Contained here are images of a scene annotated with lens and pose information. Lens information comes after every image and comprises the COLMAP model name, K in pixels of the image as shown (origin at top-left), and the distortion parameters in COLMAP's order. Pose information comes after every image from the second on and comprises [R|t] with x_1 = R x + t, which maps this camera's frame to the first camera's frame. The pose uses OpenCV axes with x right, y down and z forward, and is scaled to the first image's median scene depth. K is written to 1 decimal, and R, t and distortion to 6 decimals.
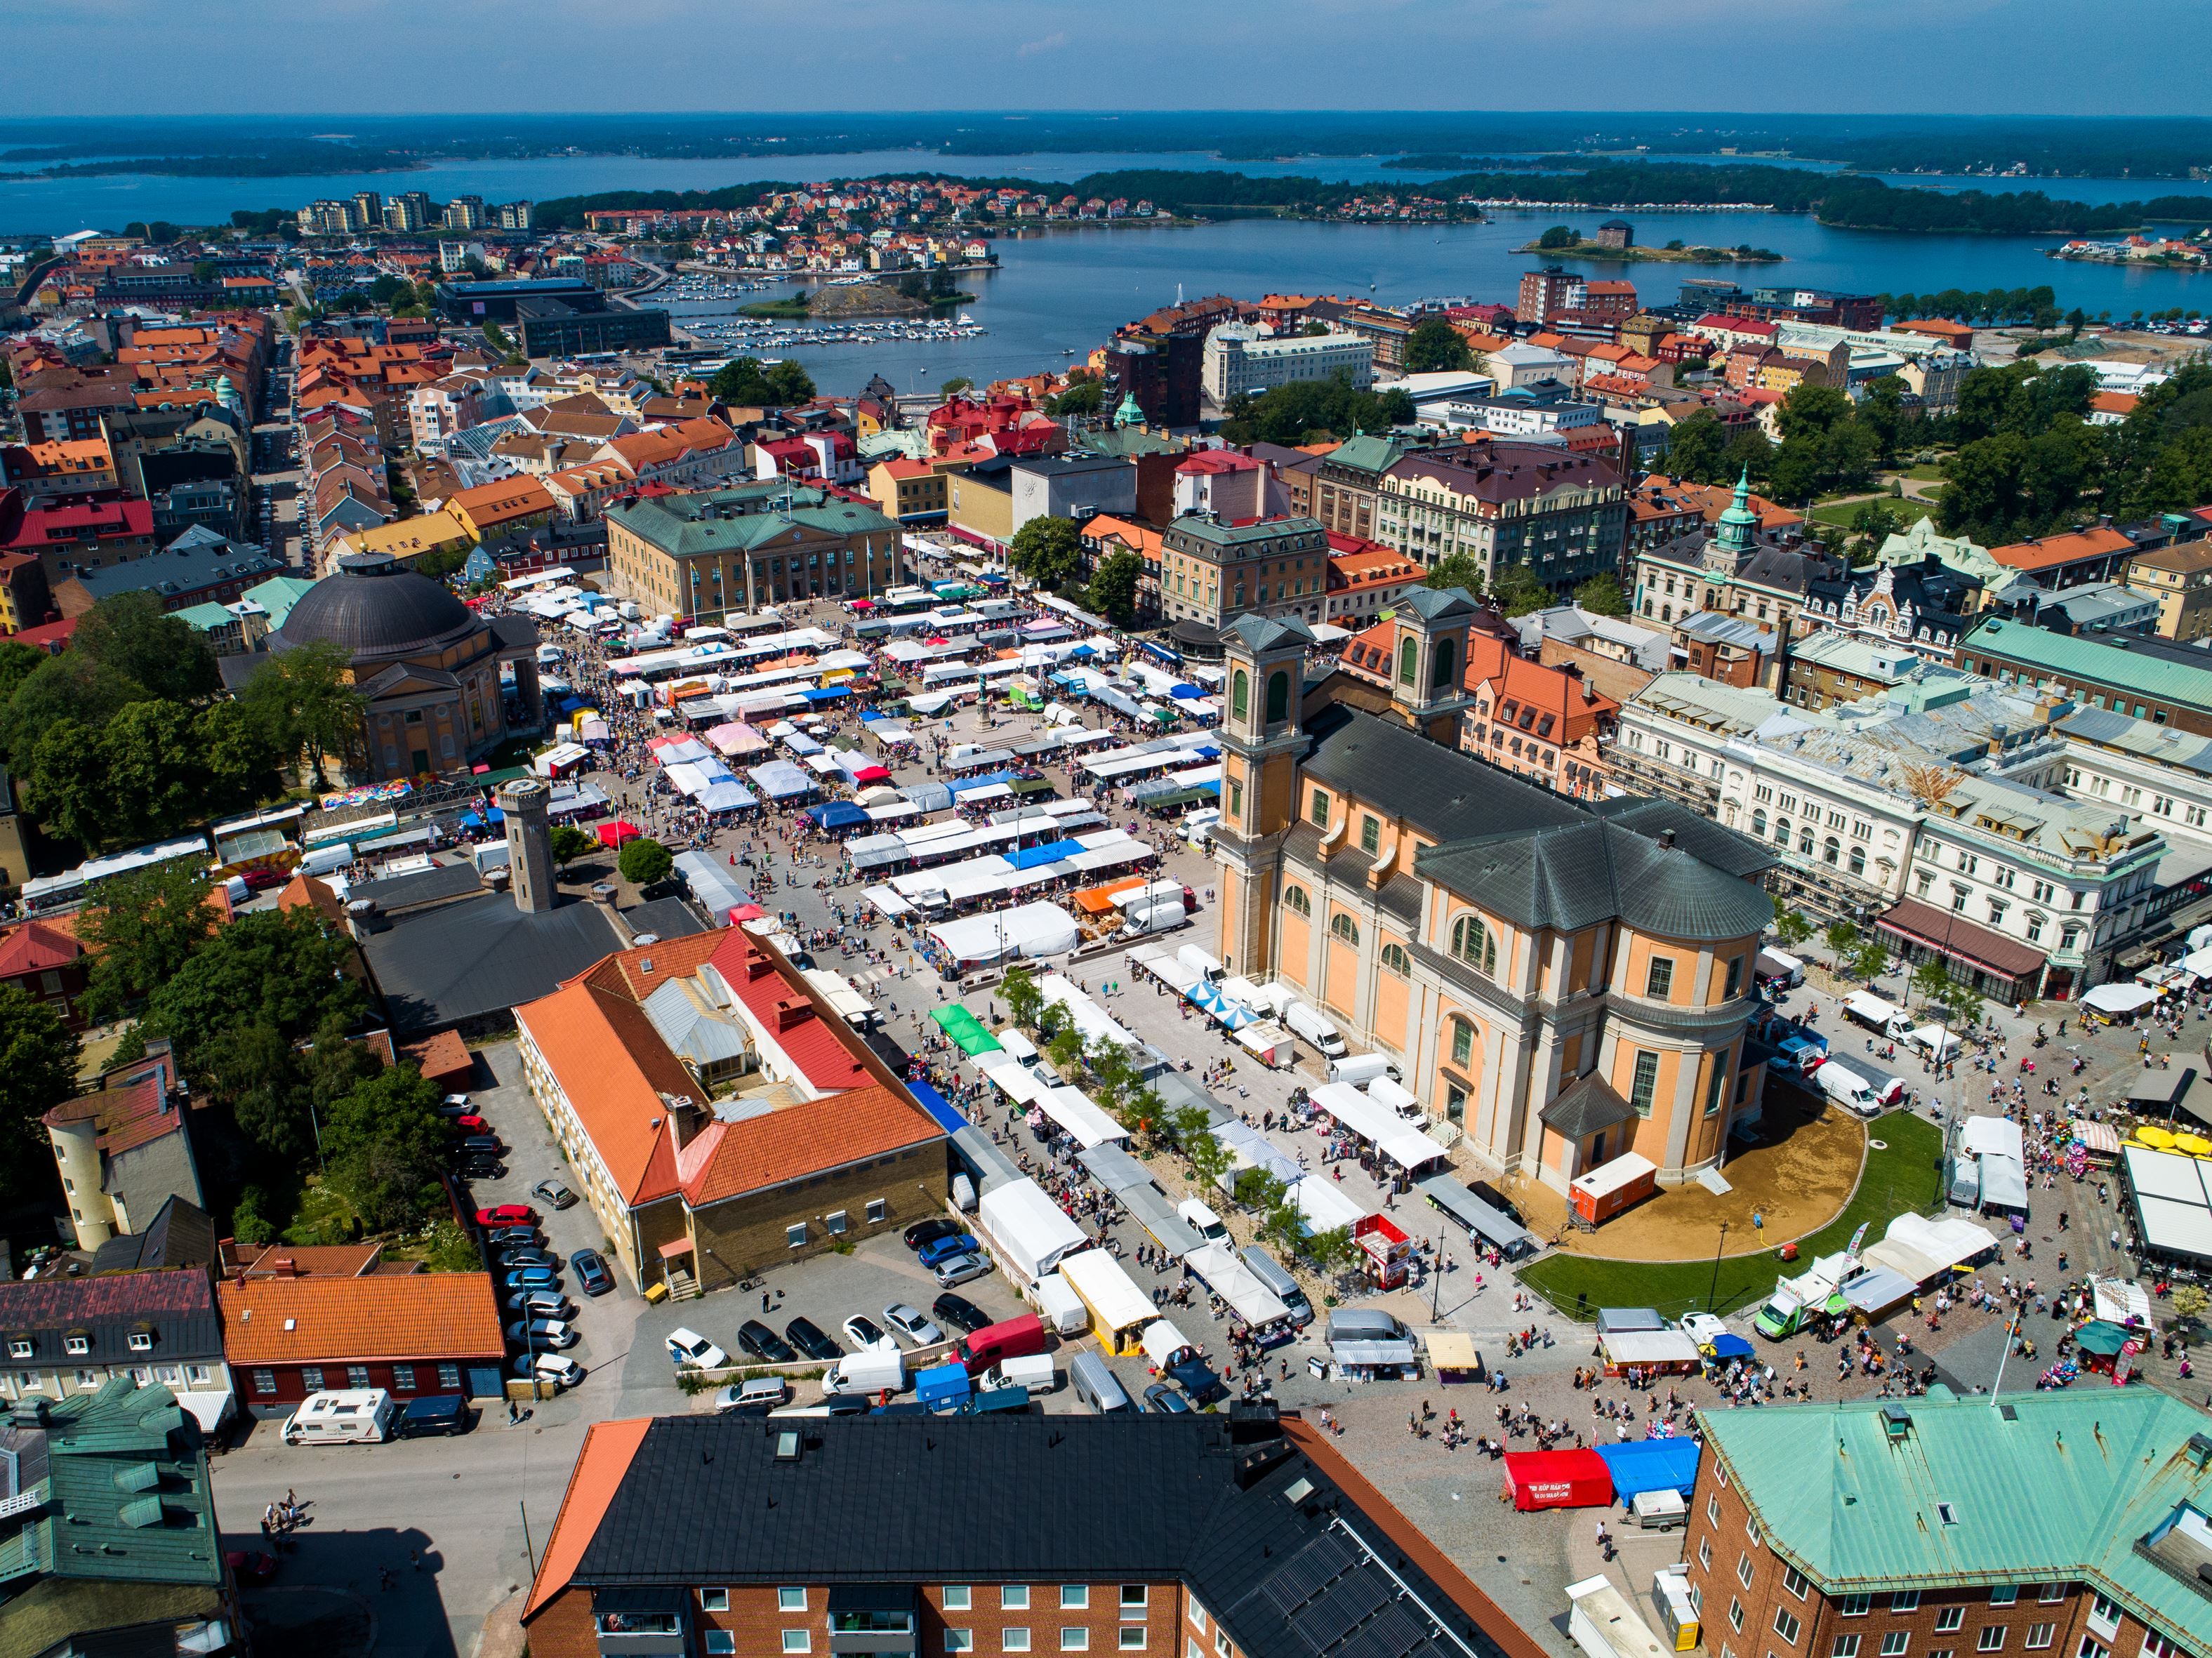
lens RADIAL K [[1667.3, 0, 1106.0], [0, 1667.3, 829.0], [0, 0, 1]] dist [-0.015099, 0.000201]
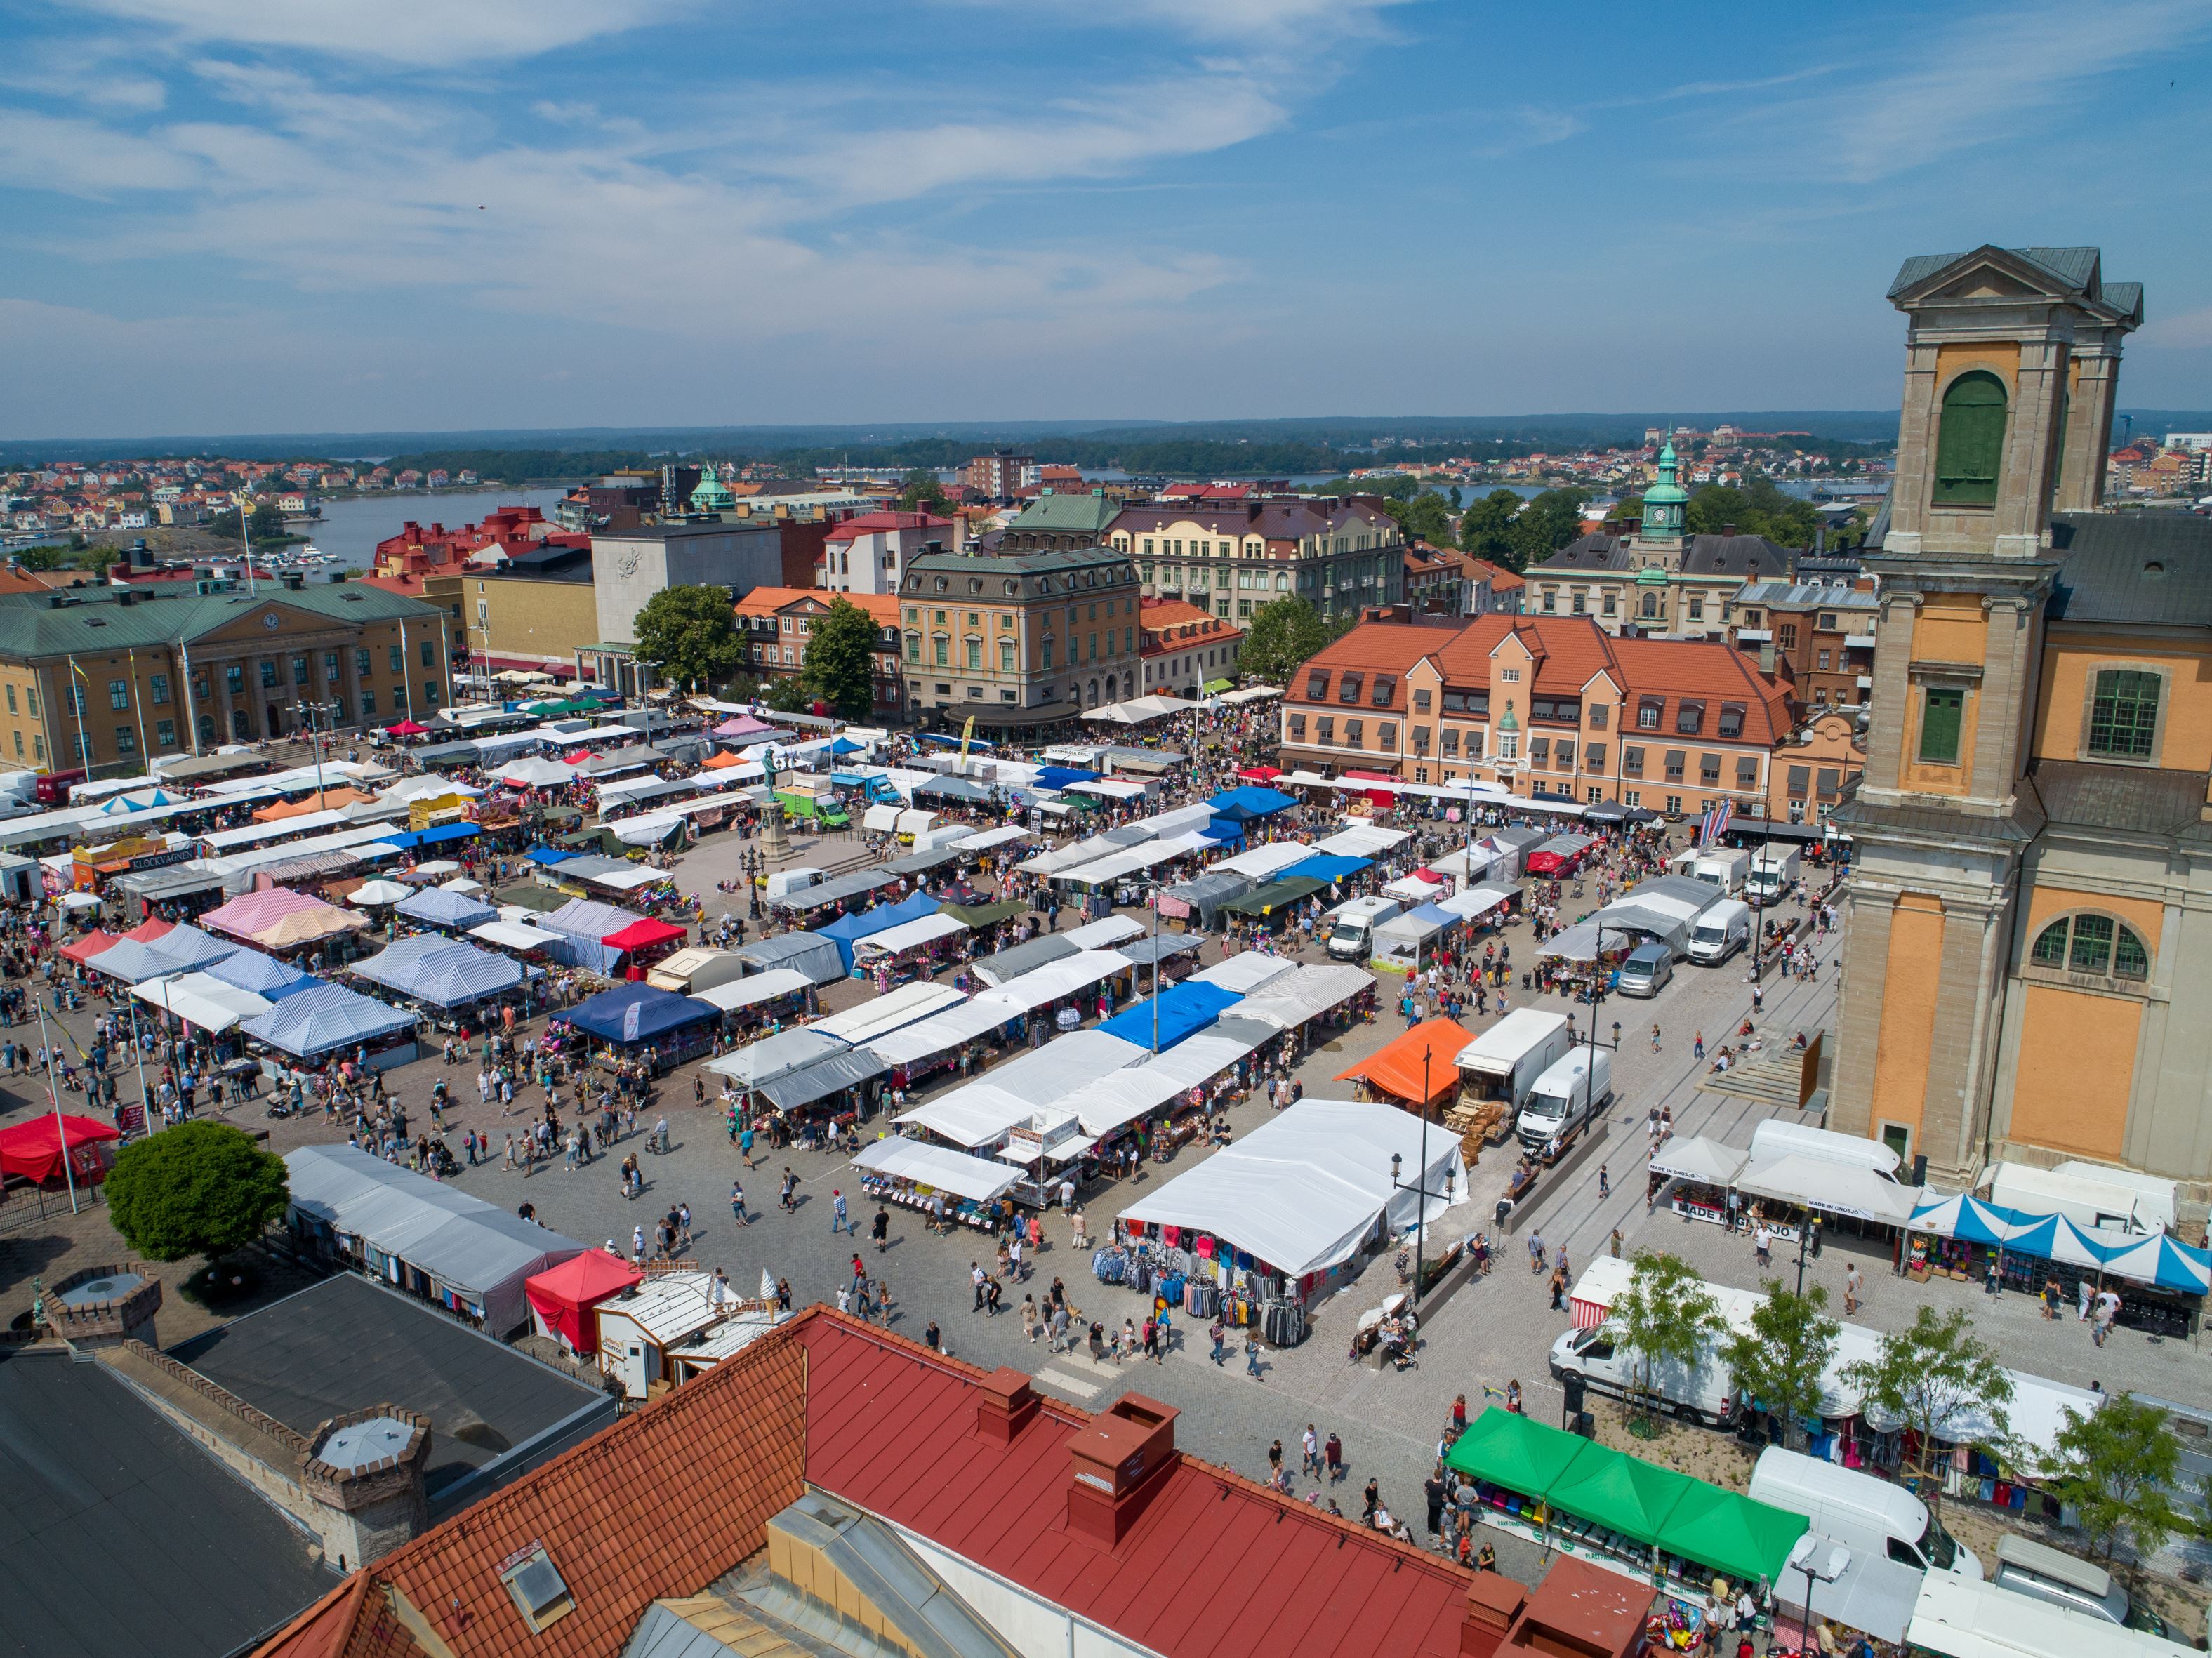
lens RADIAL K [[1667.3, 0, 1106.0], [0, 1667.3, 829.0], [0, 0, 1]] dist [-0.015099, 0.000201]
pose [[0.920122, -0.108869, 0.376194, -0.158599], [0.169159, 0.976838, -0.131048, 0.016231], [-0.353214, 0.184217, 0.917226, 0.434813]]
